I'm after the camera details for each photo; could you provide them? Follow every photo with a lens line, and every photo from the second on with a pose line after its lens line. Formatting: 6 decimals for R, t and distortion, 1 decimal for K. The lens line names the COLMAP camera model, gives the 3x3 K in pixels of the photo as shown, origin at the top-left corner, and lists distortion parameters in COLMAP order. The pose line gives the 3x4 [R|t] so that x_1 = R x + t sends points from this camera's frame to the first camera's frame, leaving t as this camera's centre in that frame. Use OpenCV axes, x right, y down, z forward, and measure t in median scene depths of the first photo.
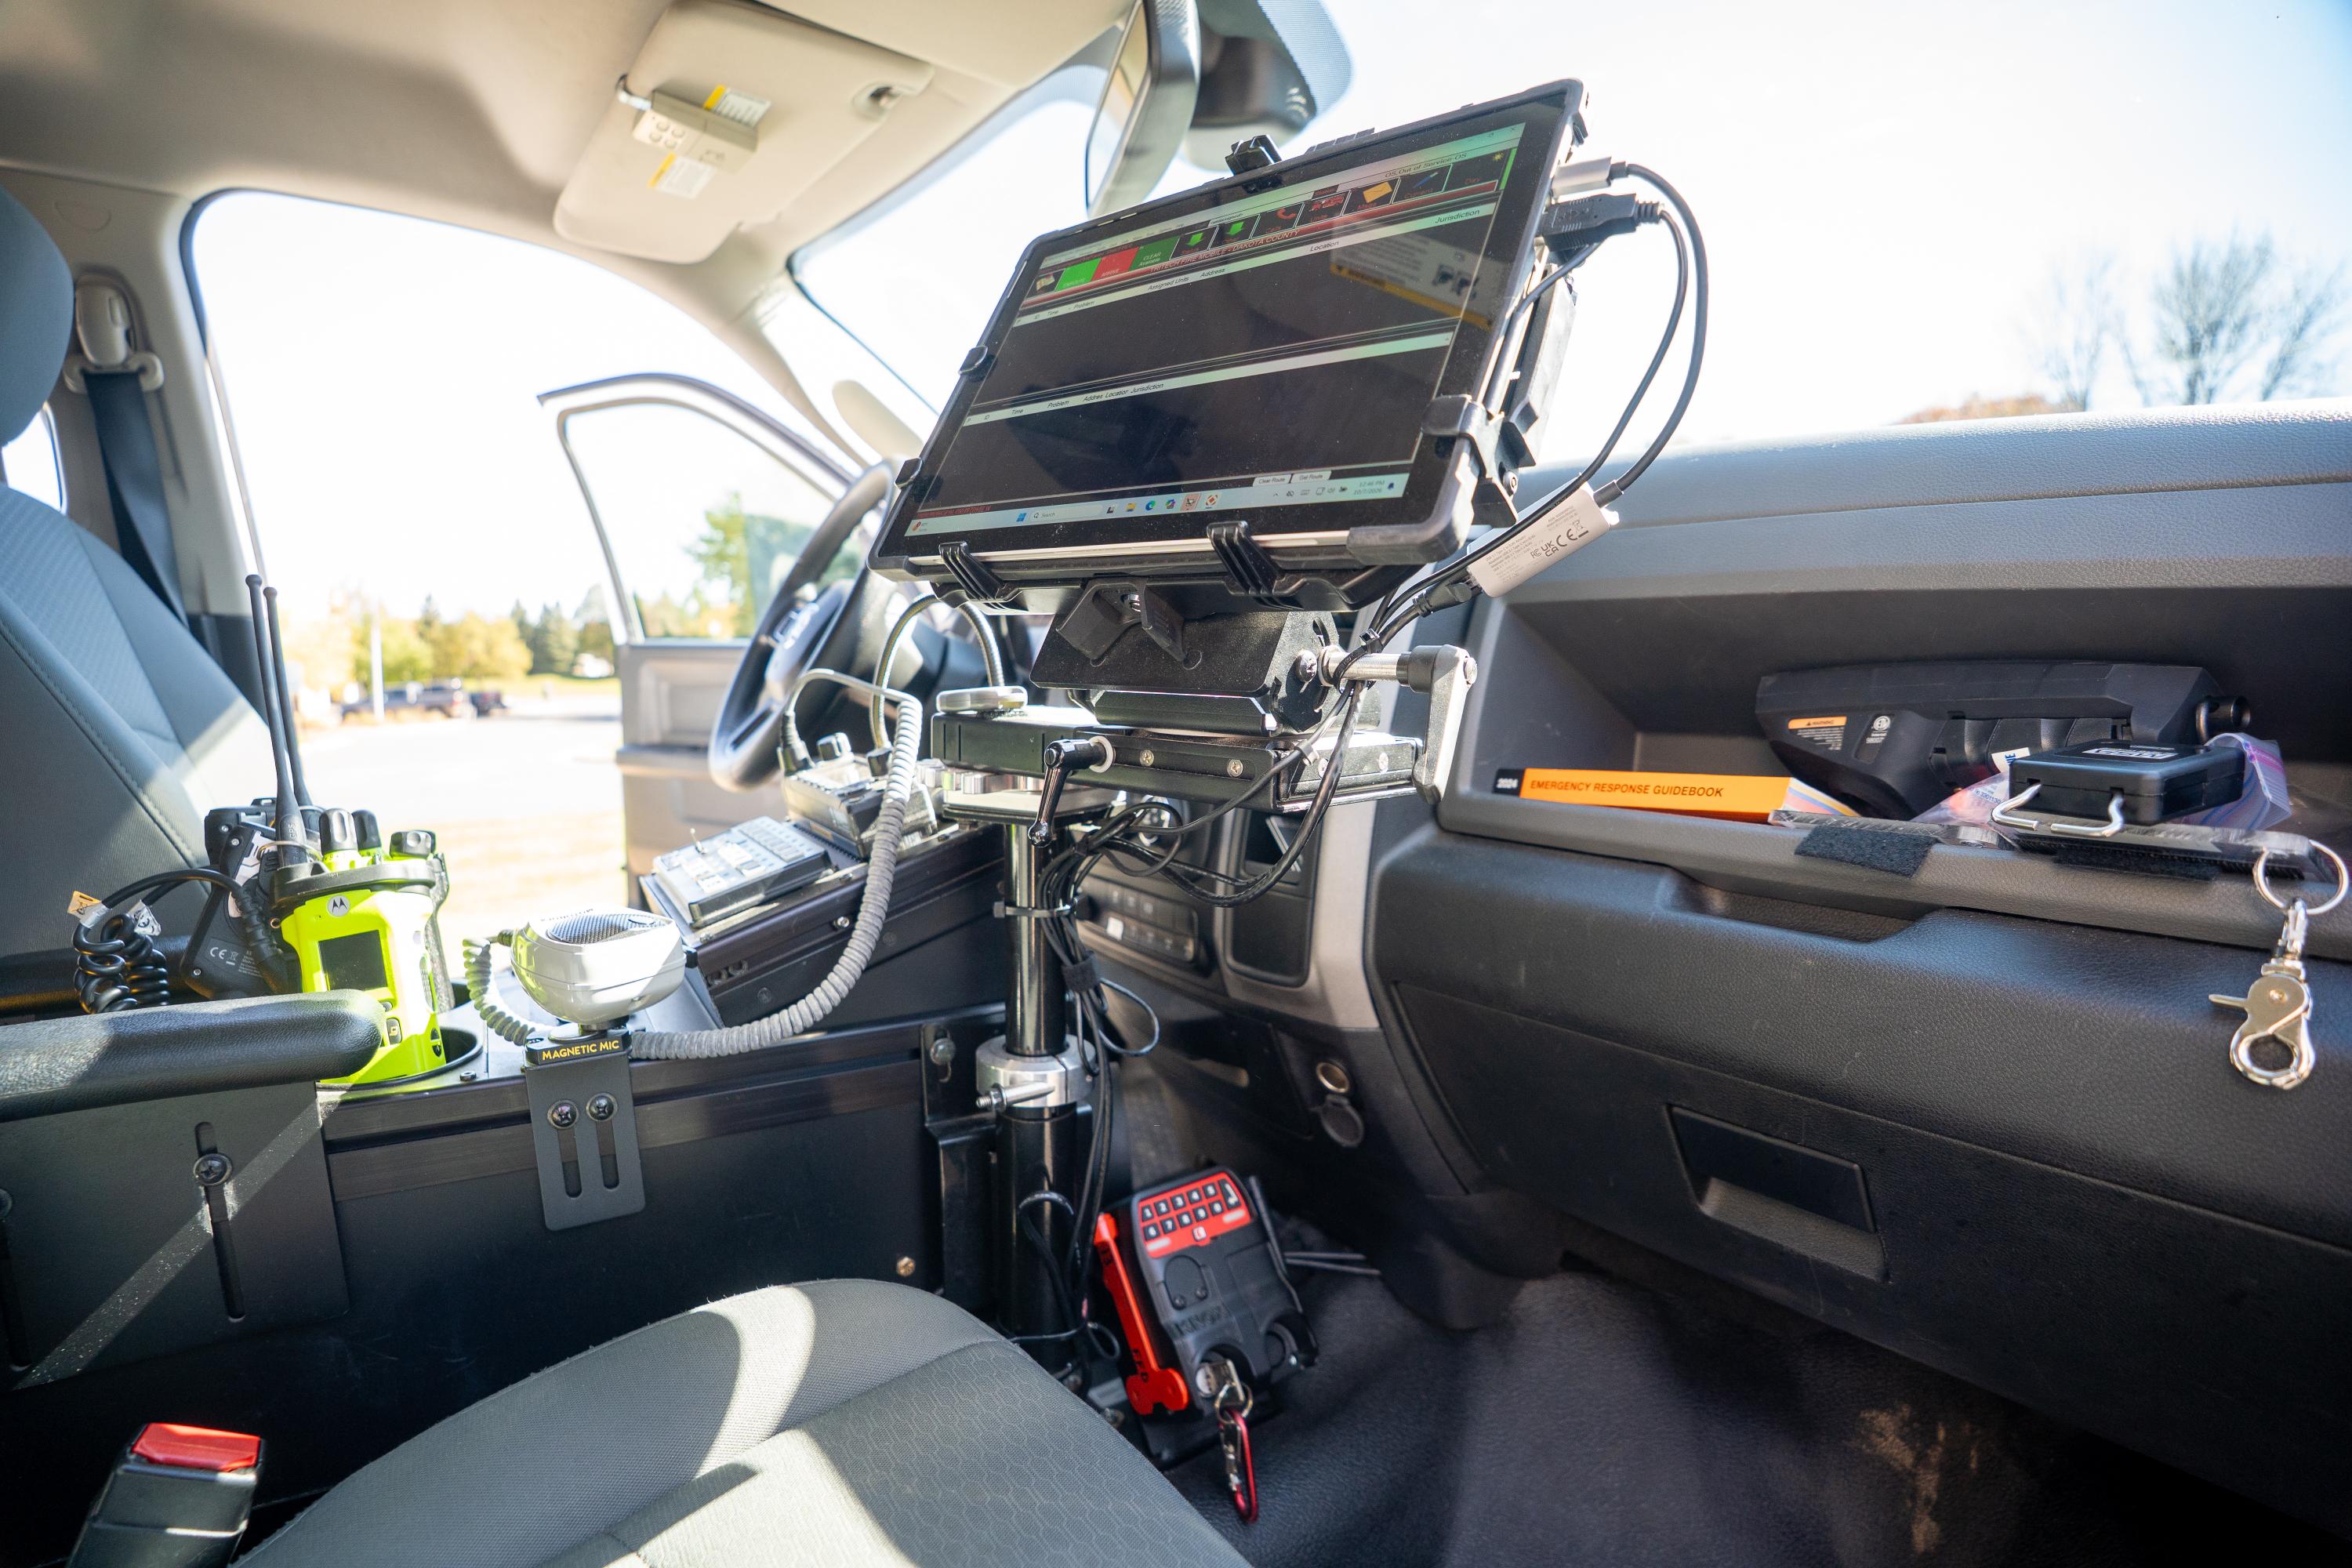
lens RADIAL K [[1192.4, 0, 1167.1], [0, 1192.4, 783.9], [0, 0, 1]] dist [-0.129652, 0.033677]
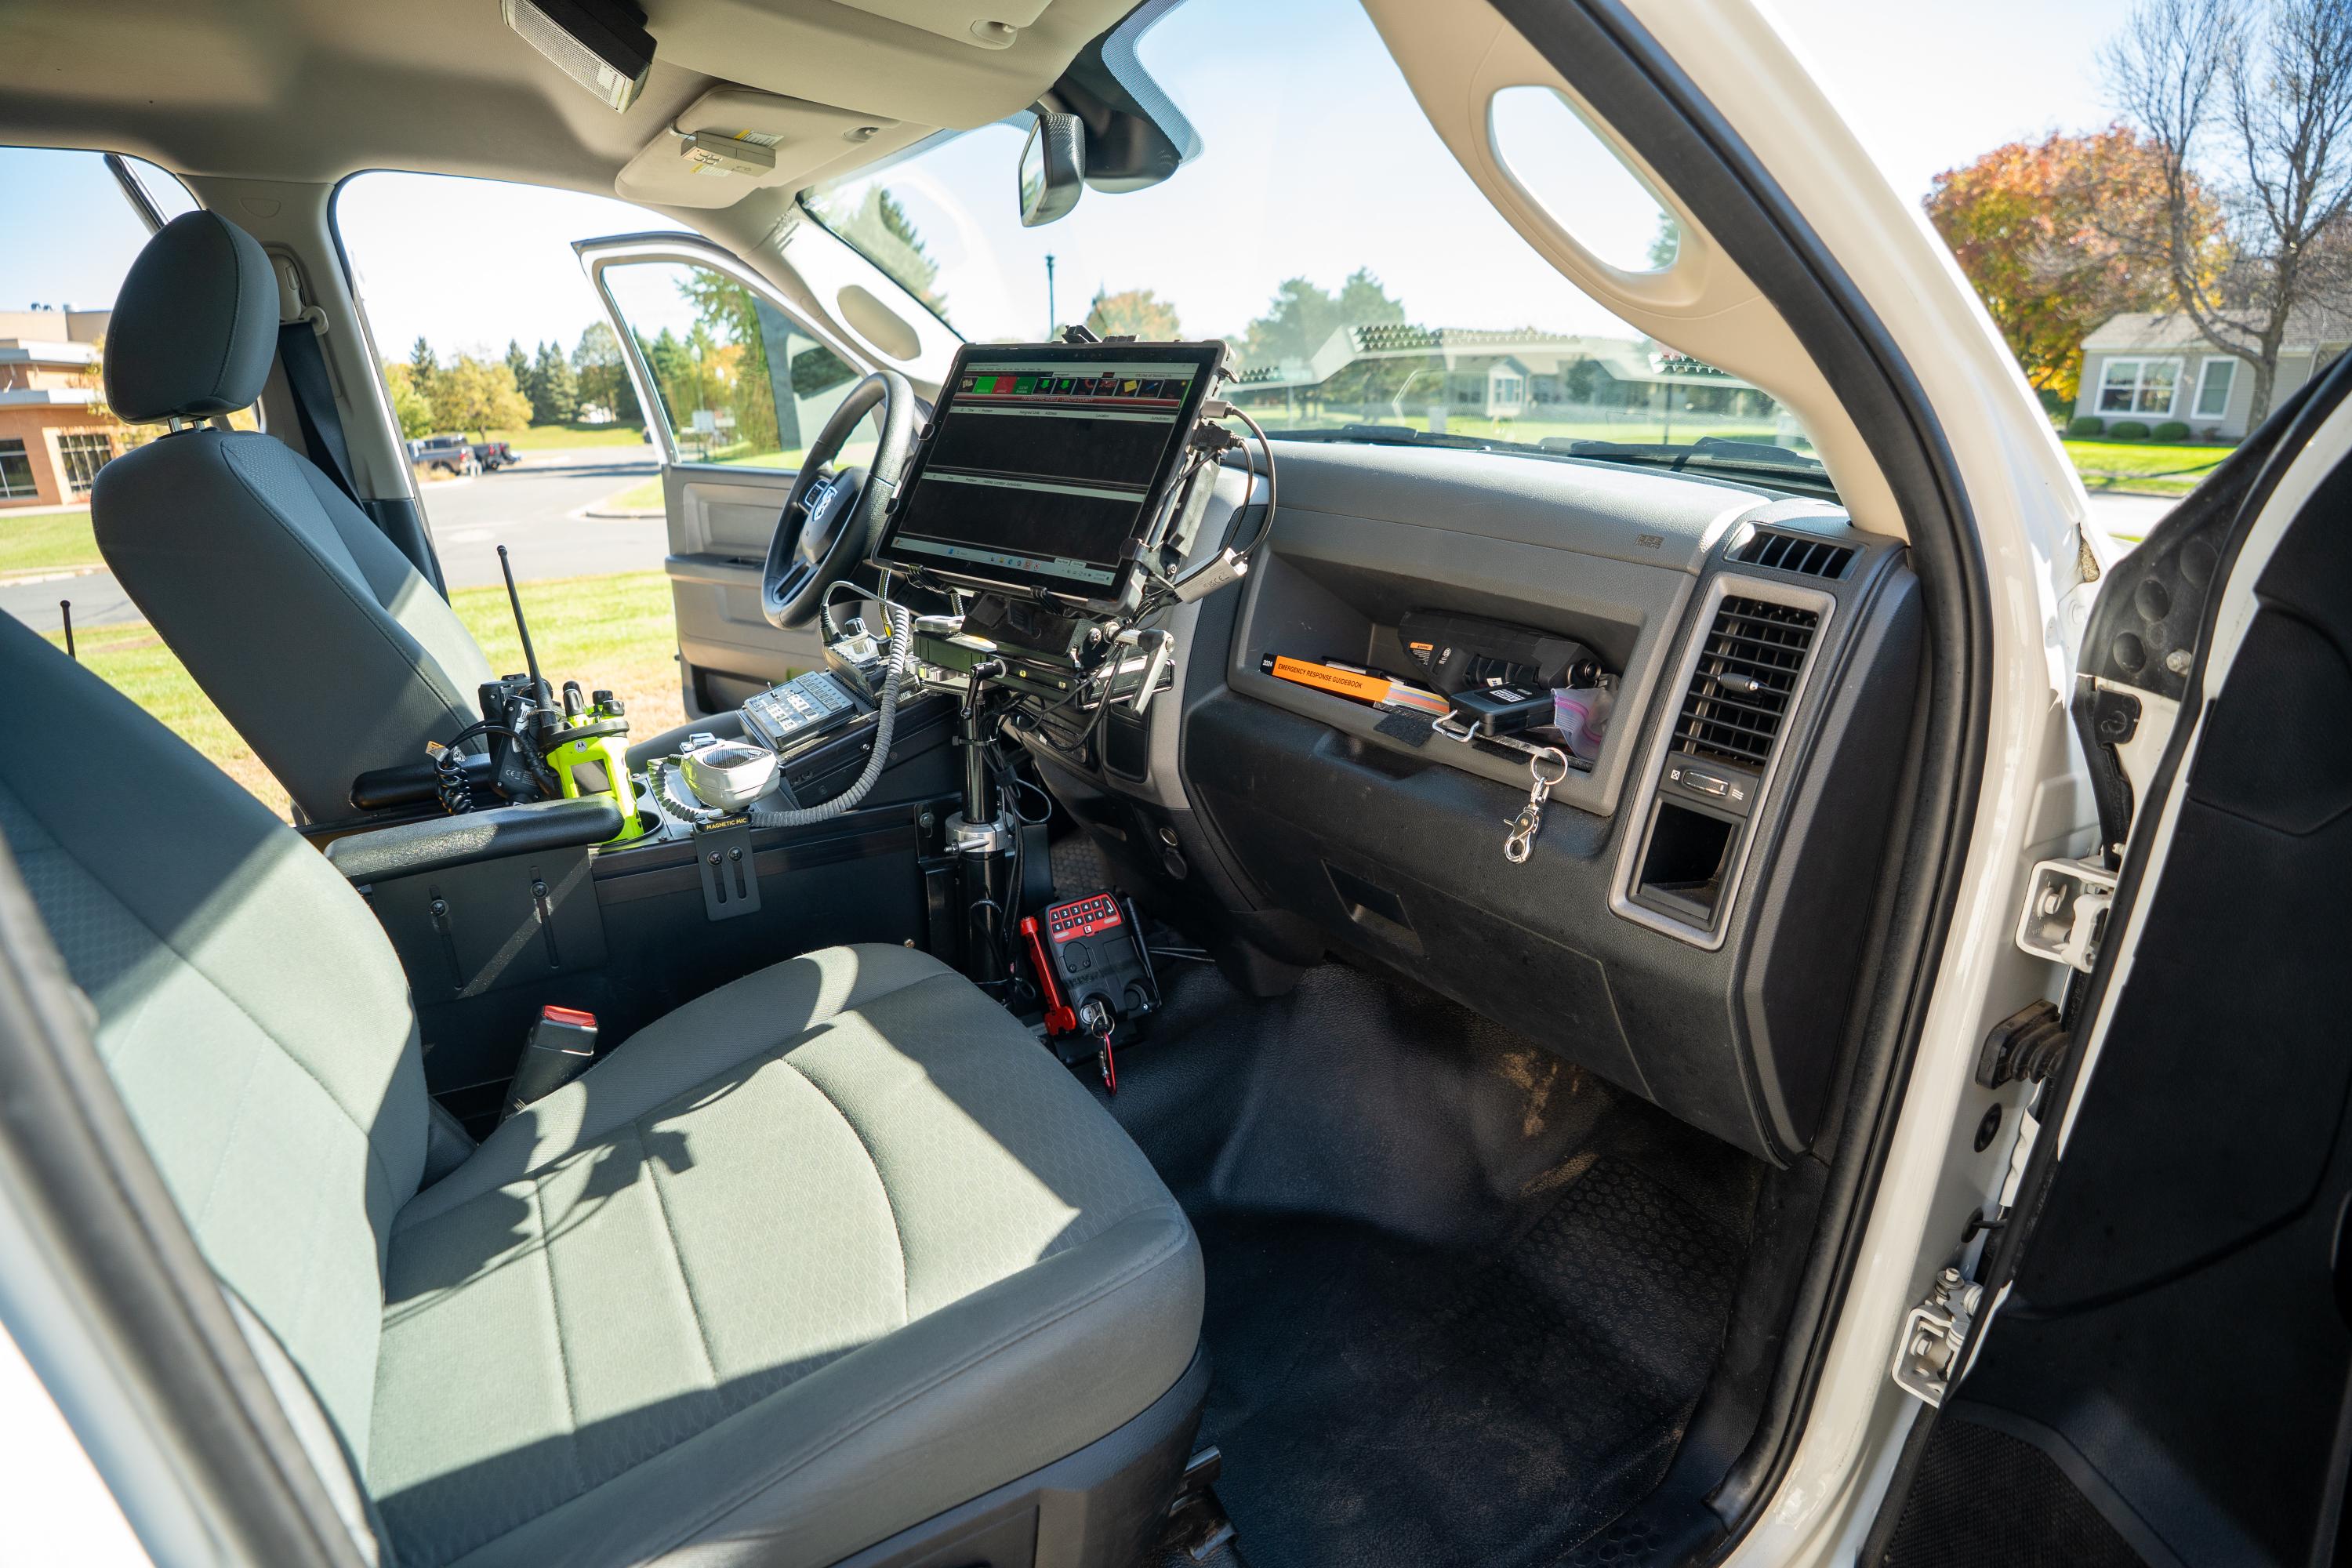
lens RADIAL K [[1216.0, 0, 1180.7], [0, 1216.0, 798.0], [0, 0, 1]] dist [-0.137699, 0.046431]
pose [[0.999911, 0.010604, -0.008034, 0.195116], [-0.008584, 0.975598, 0.219396, -0.195794], [0.010165, -0.219307, 0.975603, -0.711765]]
